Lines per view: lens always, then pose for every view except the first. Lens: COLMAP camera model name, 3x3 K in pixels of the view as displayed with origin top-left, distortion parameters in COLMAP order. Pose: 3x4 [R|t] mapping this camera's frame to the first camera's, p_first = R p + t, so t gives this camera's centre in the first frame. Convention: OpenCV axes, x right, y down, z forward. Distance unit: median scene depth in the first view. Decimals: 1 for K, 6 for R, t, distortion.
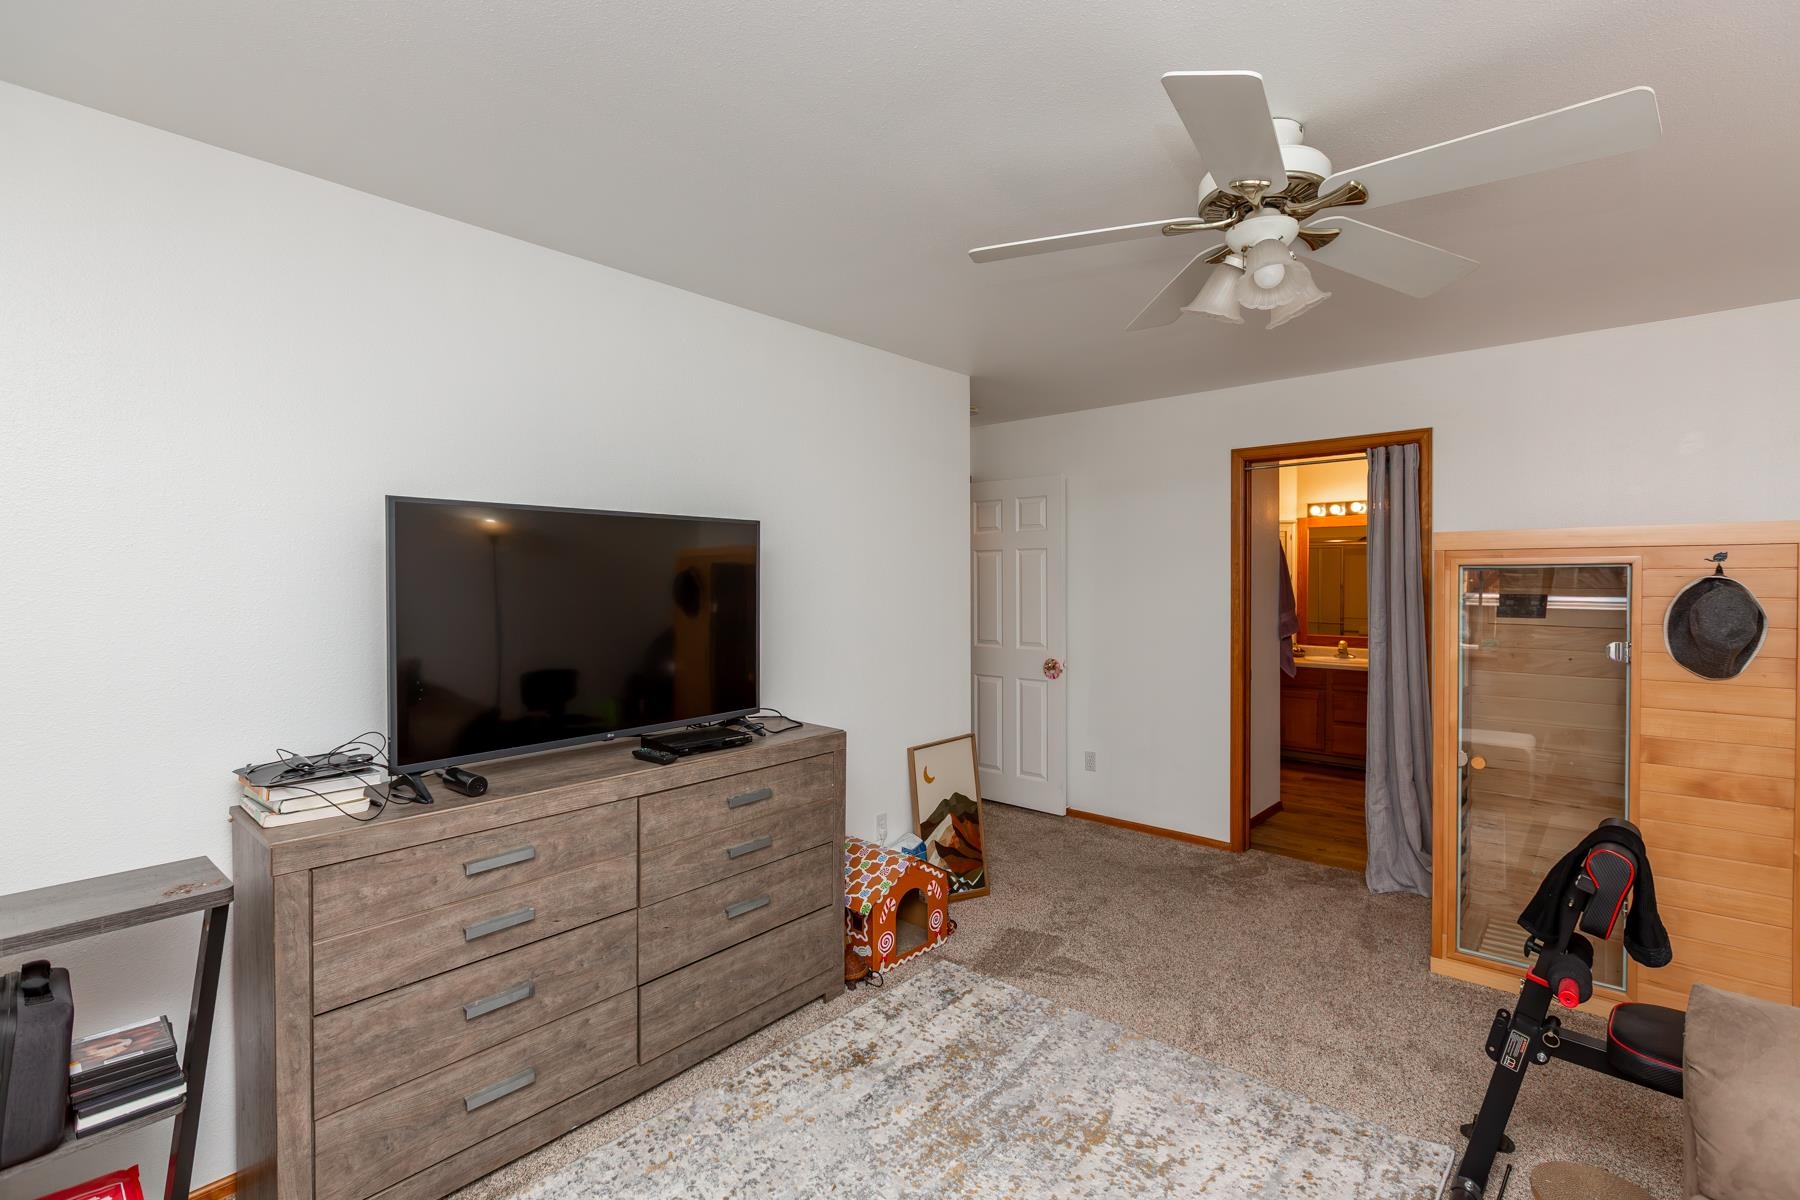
lens RADIAL K [[817.9, 0, 906.0], [0, 817.9, 598.2], [0, 0, 1]] dist [-0.002709, -0.000416]
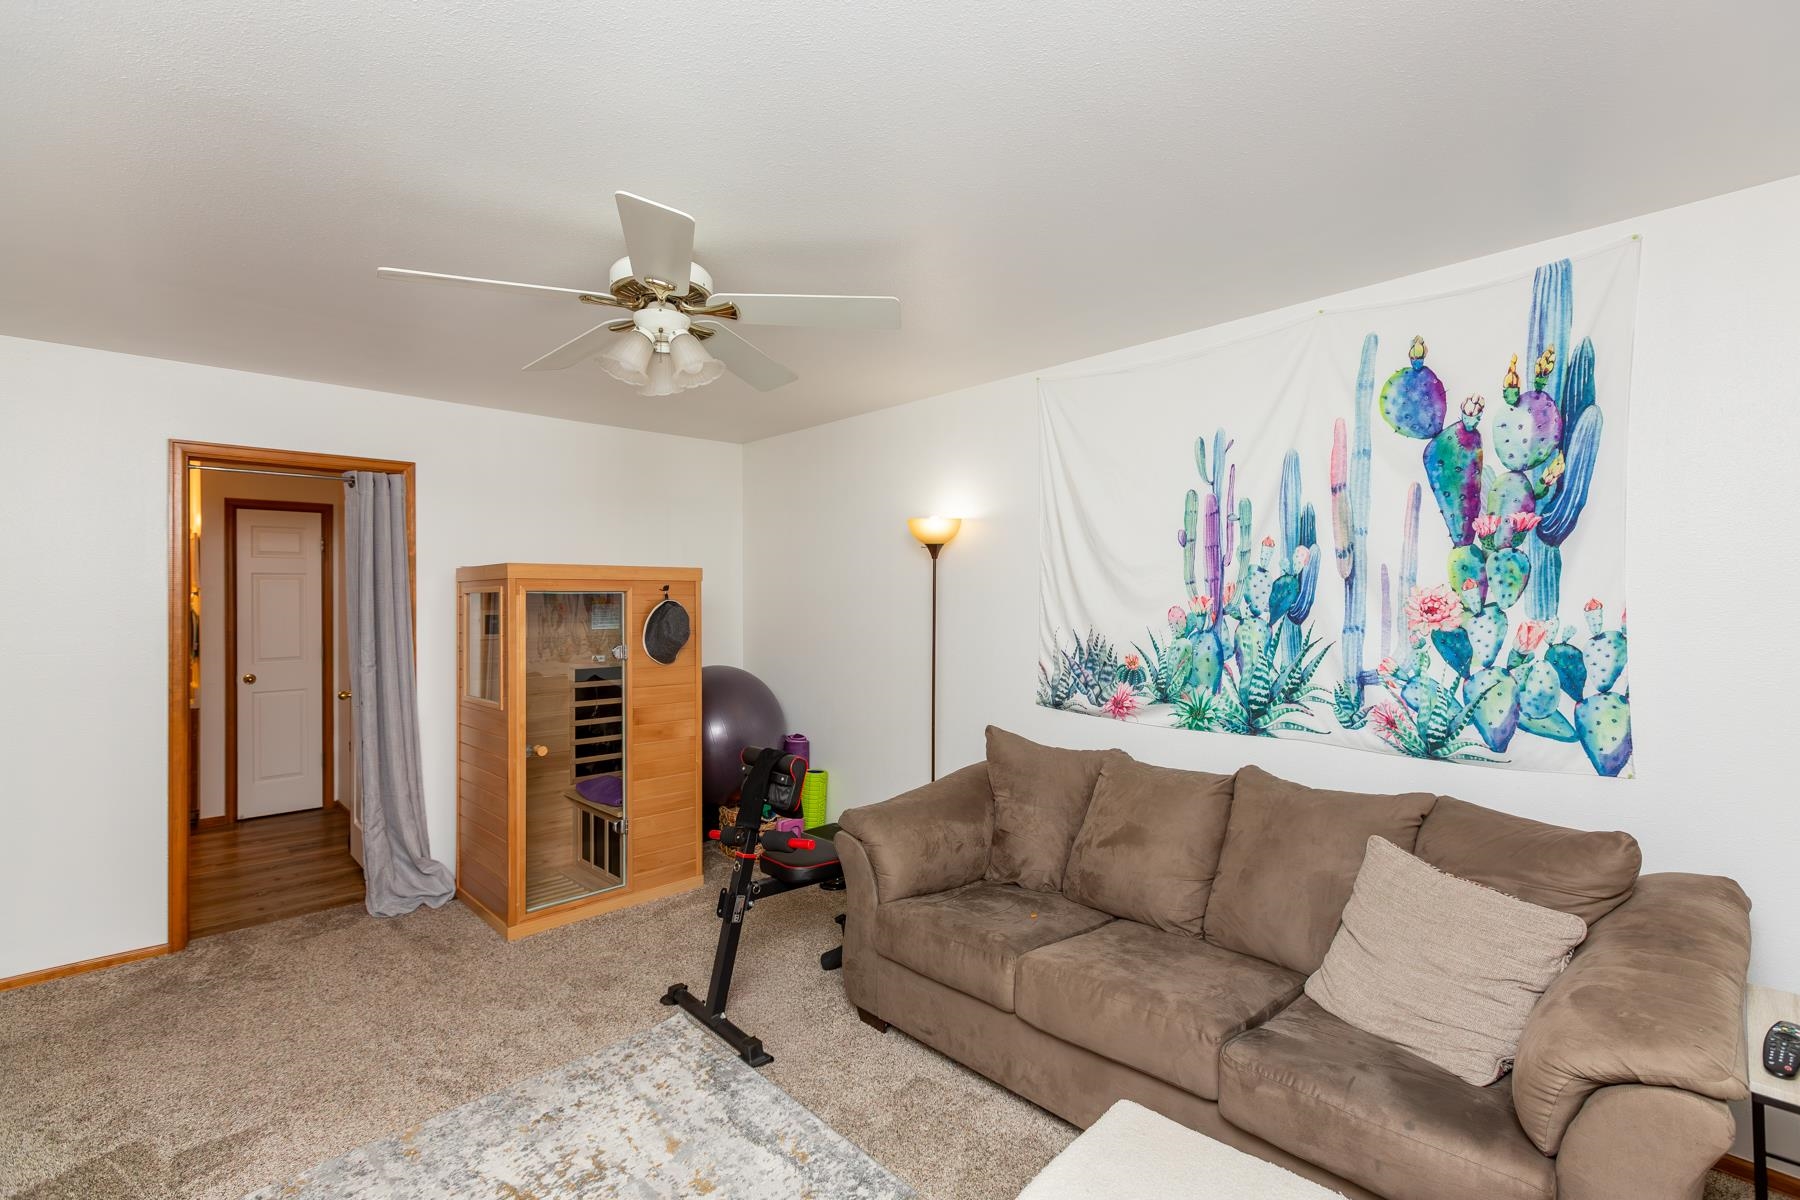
lens RADIAL K [[817.9, 0, 901.2], [0, 817.9, 596.3], [0, 0, 1]] dist [-0.002709, -0.000416]
pose [[0.066544, 0.003135, 0.997779, -0.587563], [0.024636, 0.999685, -0.004784, -0.015649], [-0.997479, 0.024900, 0.066445, 0.436056]]
